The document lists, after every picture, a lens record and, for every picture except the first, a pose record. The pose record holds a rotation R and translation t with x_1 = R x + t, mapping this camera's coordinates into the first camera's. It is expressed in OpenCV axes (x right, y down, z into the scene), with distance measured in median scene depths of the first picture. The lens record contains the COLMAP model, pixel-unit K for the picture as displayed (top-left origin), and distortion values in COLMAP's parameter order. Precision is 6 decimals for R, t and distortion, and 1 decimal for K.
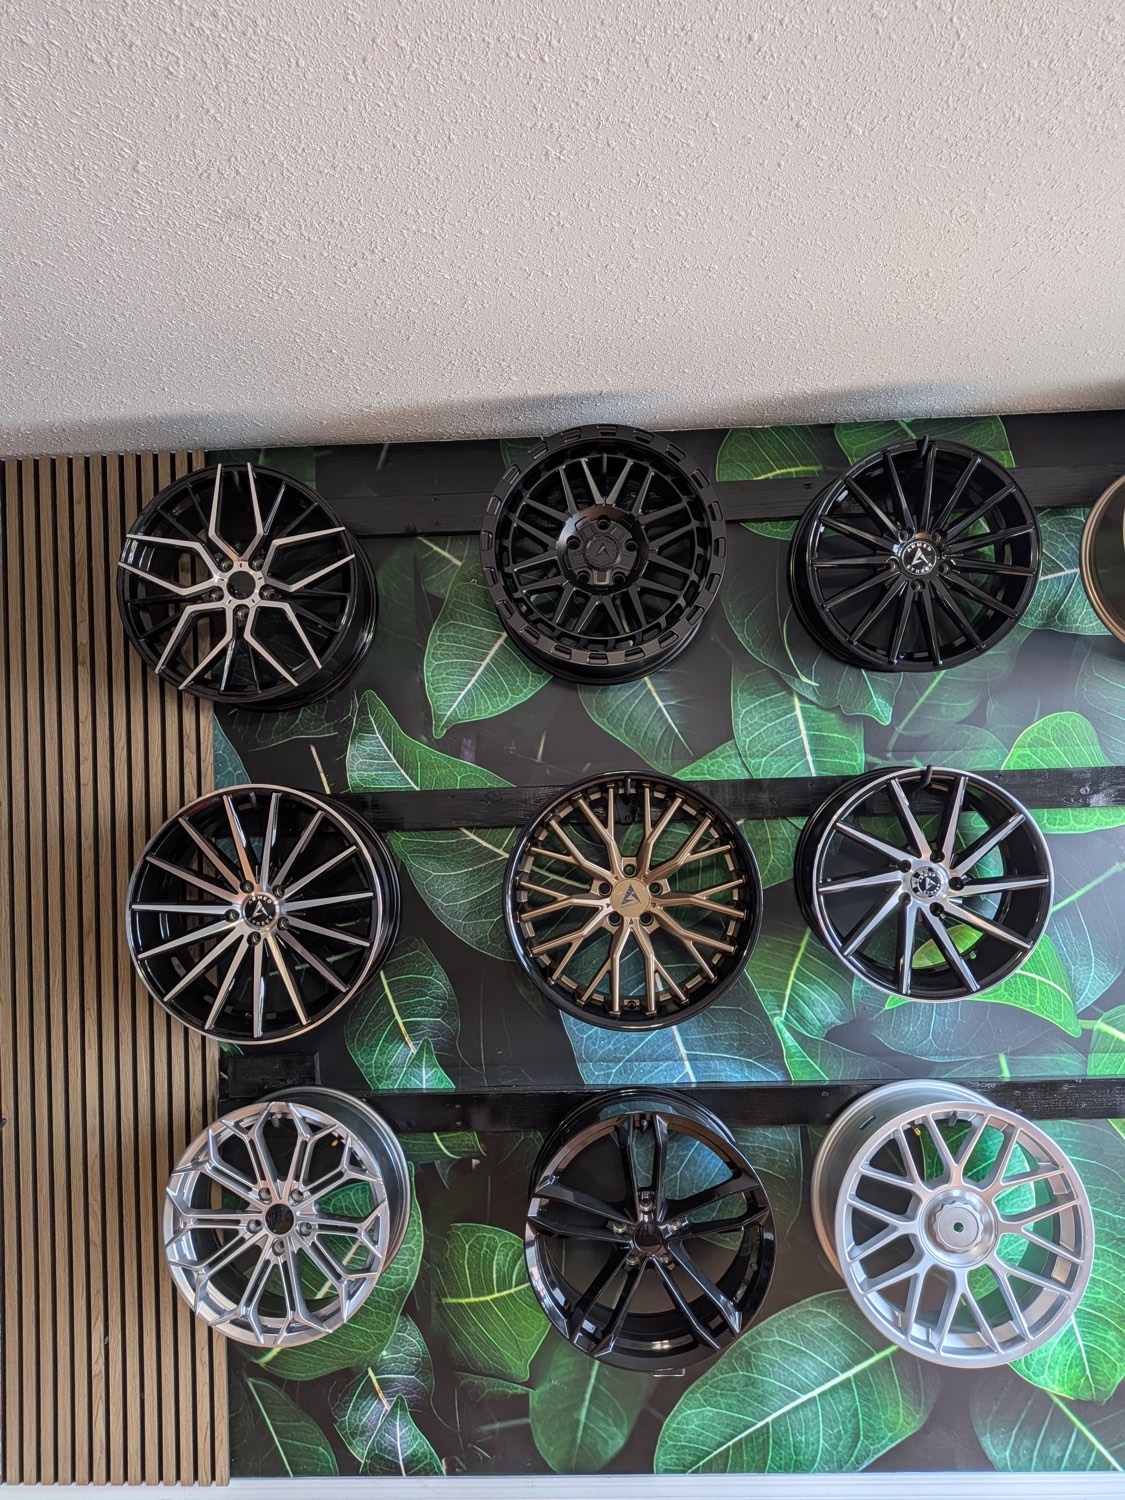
lens RADIAL K [[1118.9, 0, 562.5], [0, 1118.9, 750.0], [0, 0, 1]] dist [0.004998, 0.008267]
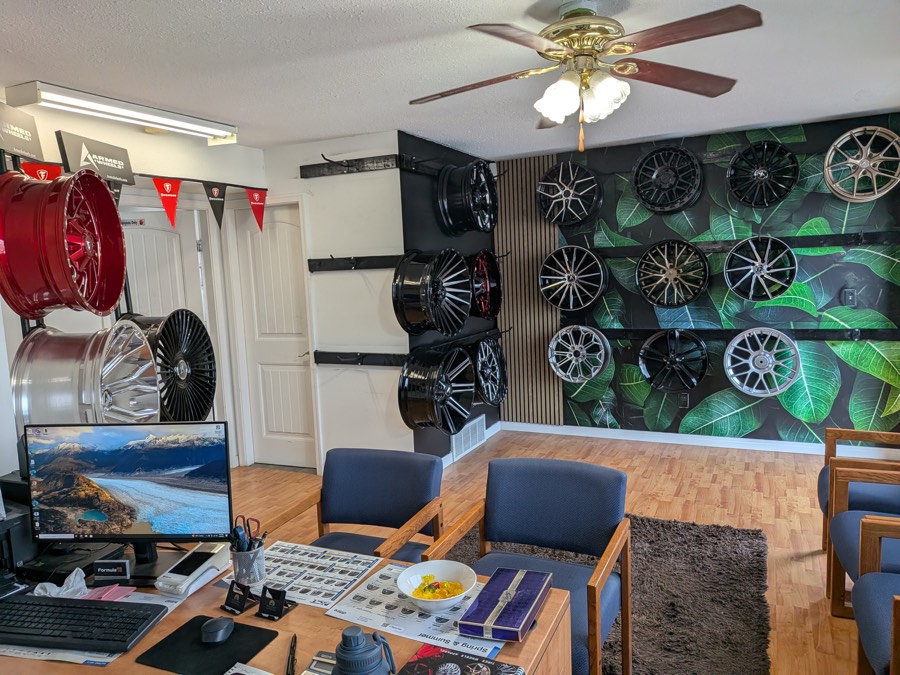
lens RADIAL K [[650.2, 0, 450.0], [0, 650.2, 337.5], [0, 0, 1]] dist [0.116439, -0.237300]
pose [[0.915368, 0.034359, -0.401150, 0.269777], [0.029496, 0.987952, 0.151924, -0.012531], [0.401537, -0.150899, 0.903326, -1.289806]]
